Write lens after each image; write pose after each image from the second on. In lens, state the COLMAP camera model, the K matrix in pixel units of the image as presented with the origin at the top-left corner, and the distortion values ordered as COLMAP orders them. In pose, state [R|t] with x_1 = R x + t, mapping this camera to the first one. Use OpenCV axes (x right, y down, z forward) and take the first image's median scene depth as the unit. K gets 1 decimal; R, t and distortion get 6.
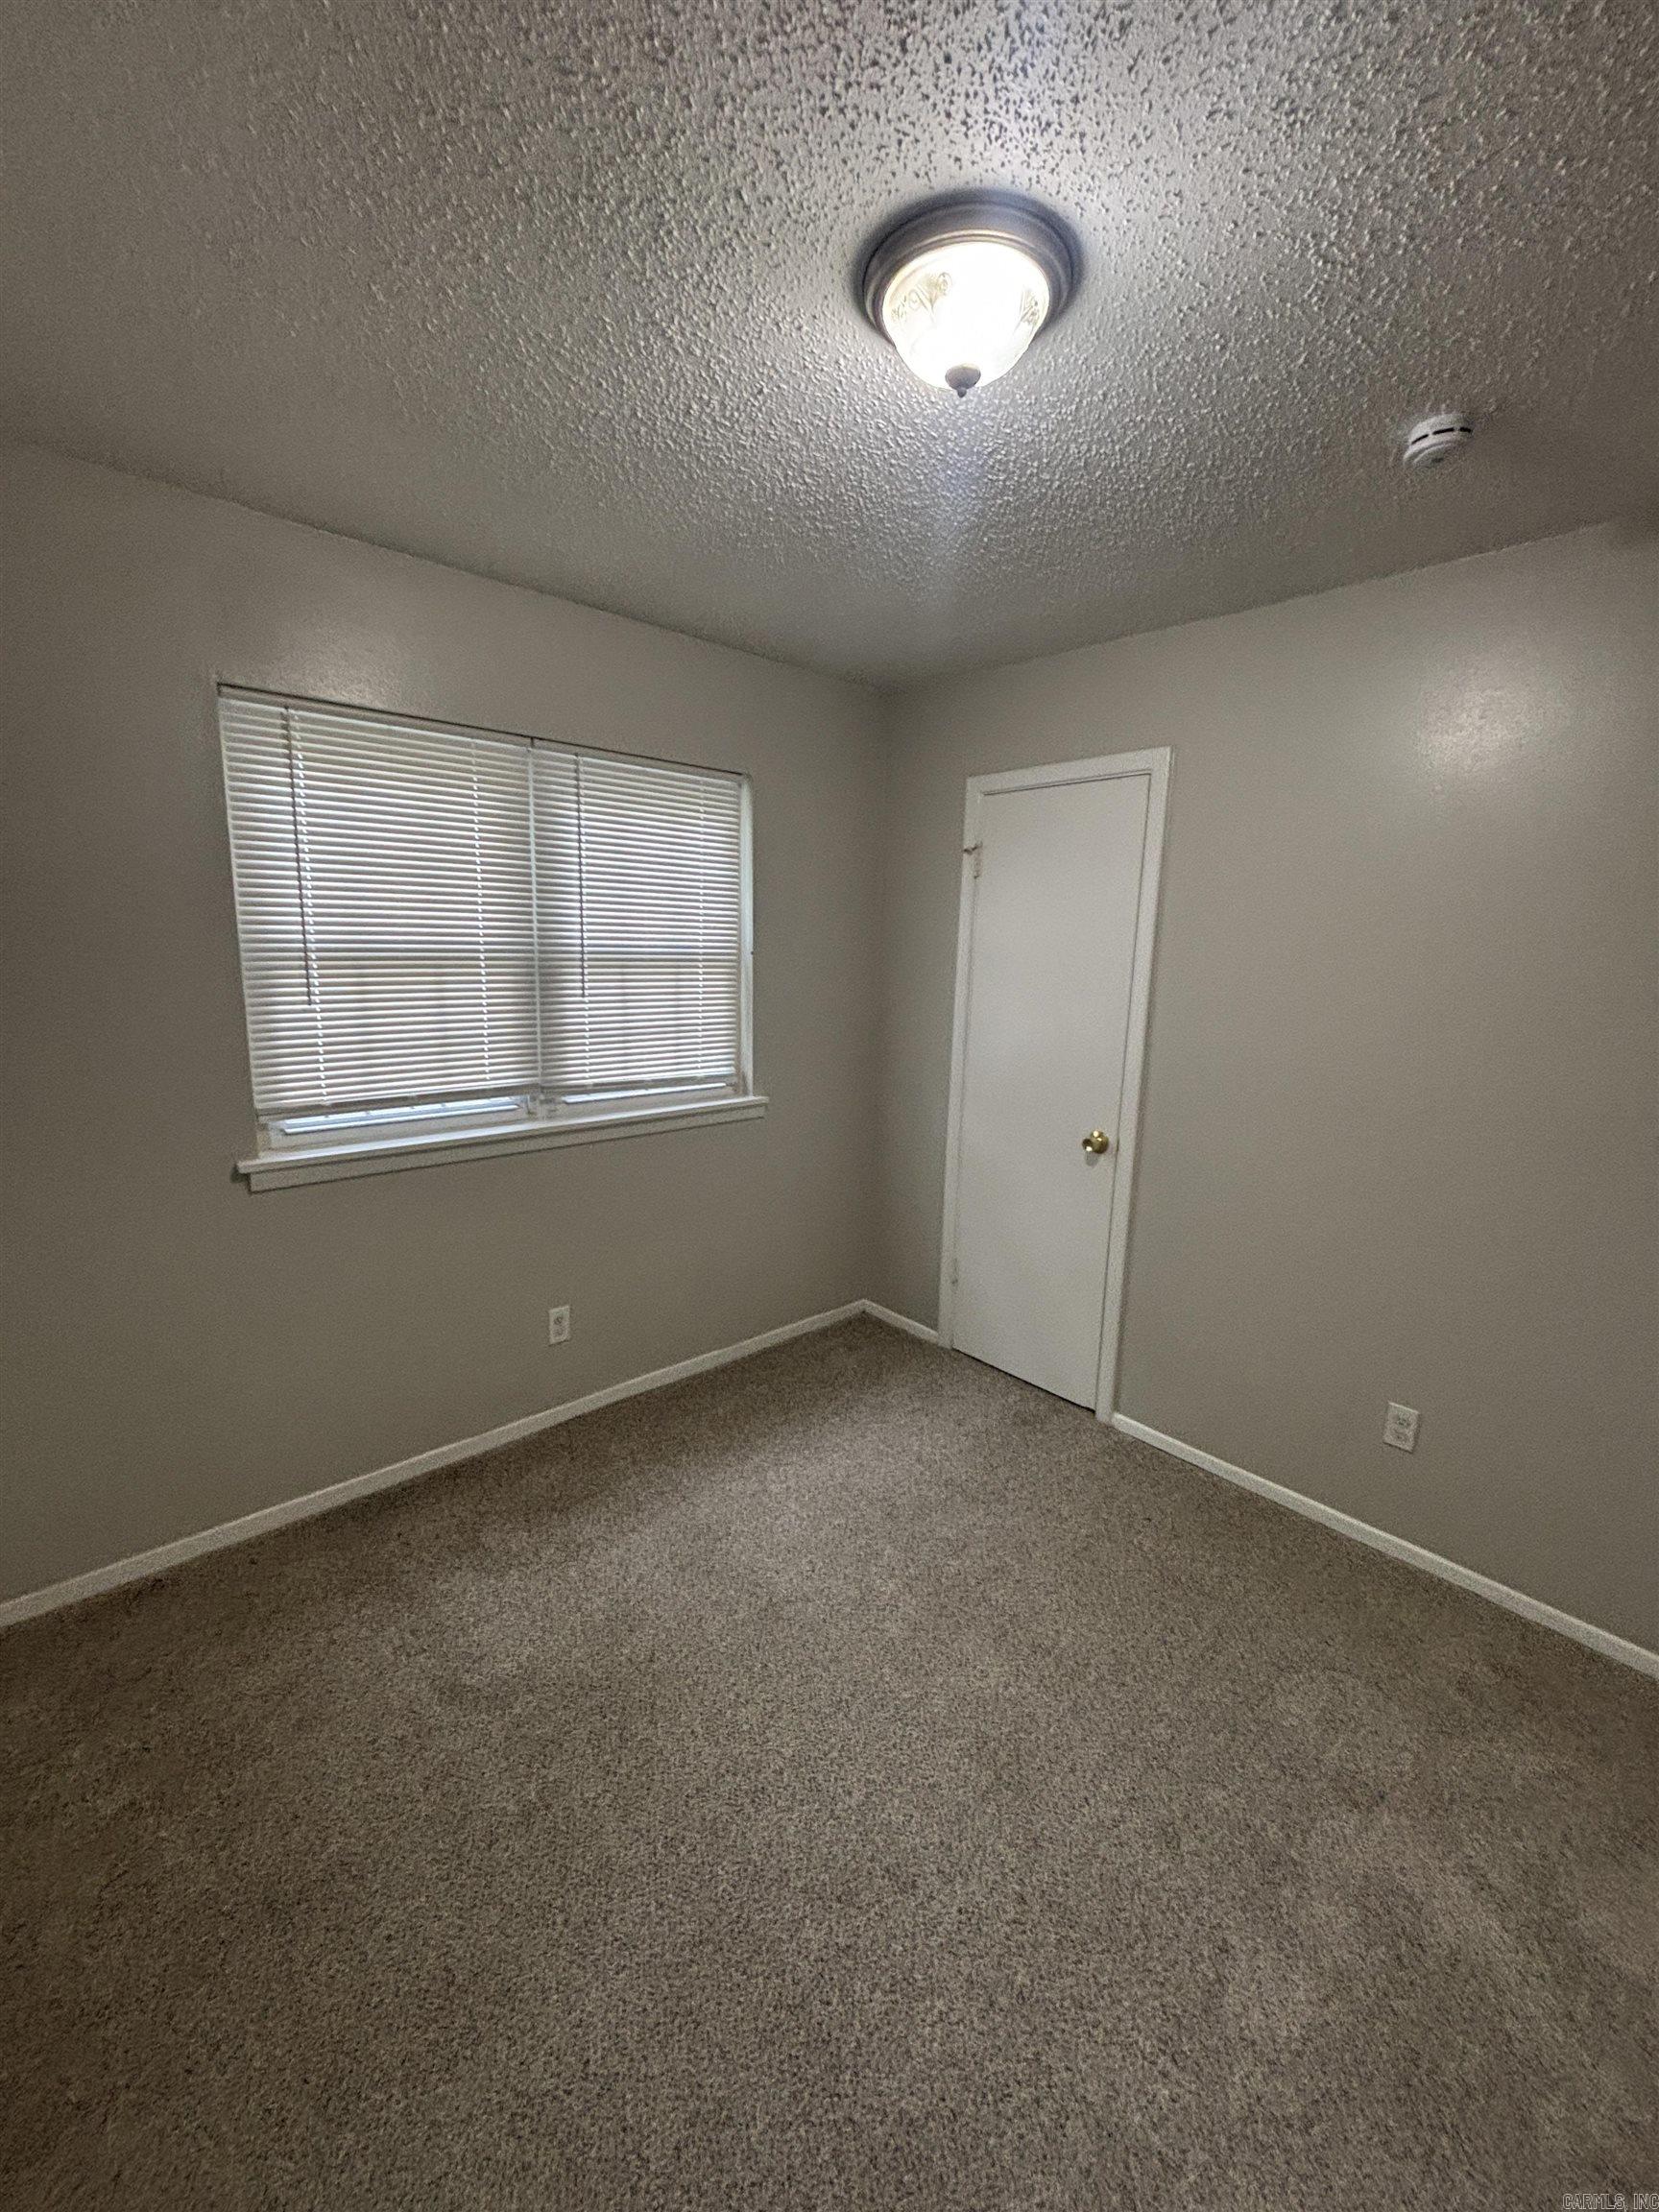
lens RADIAL K [[888.3, 0, 817.4], [0, 888.3, 1114.3], [0, 0, 1]] dist [0.003022, -0.001438]
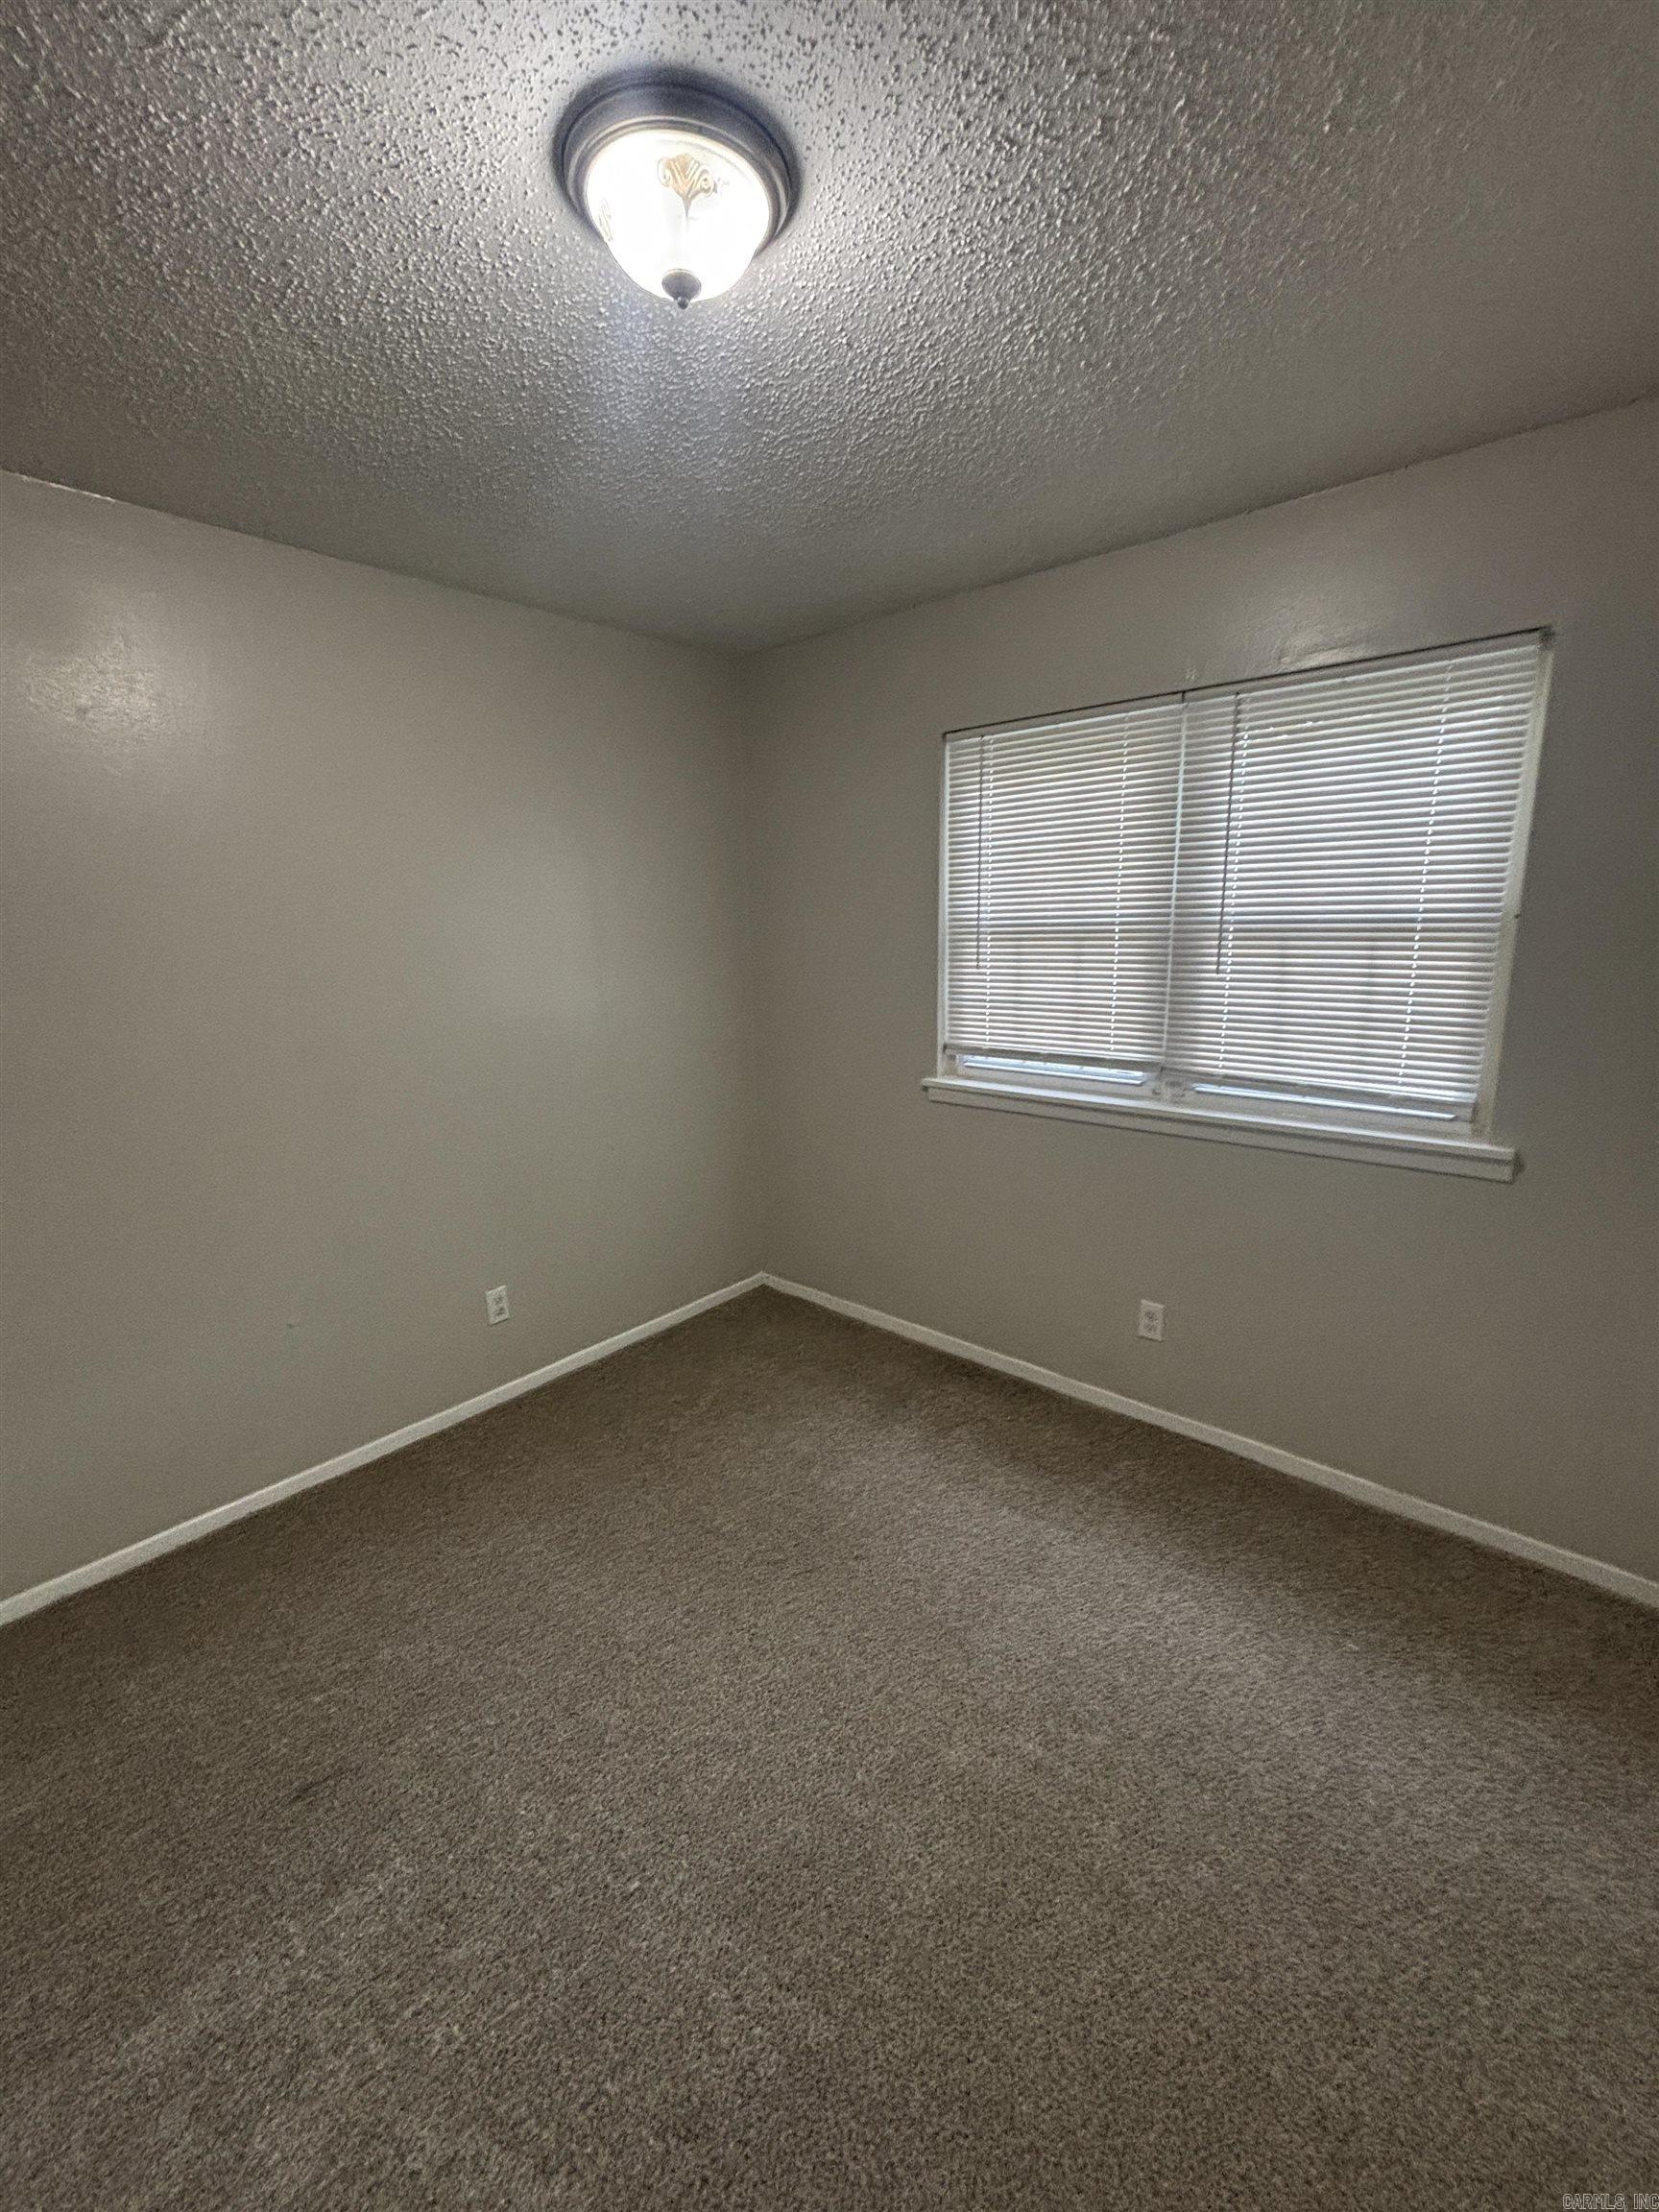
lens RADIAL K [[888.3, 0, 843.8], [0, 888.3, 1117.2], [0, 0, 1]] dist [0.003022, -0.001438]
pose [[0.120300, 0.187265, -0.974915, 0.593824], [-0.171099, 0.971263, 0.165450, -0.079181], [0.977882, 0.146903, 0.148884, 0.548032]]
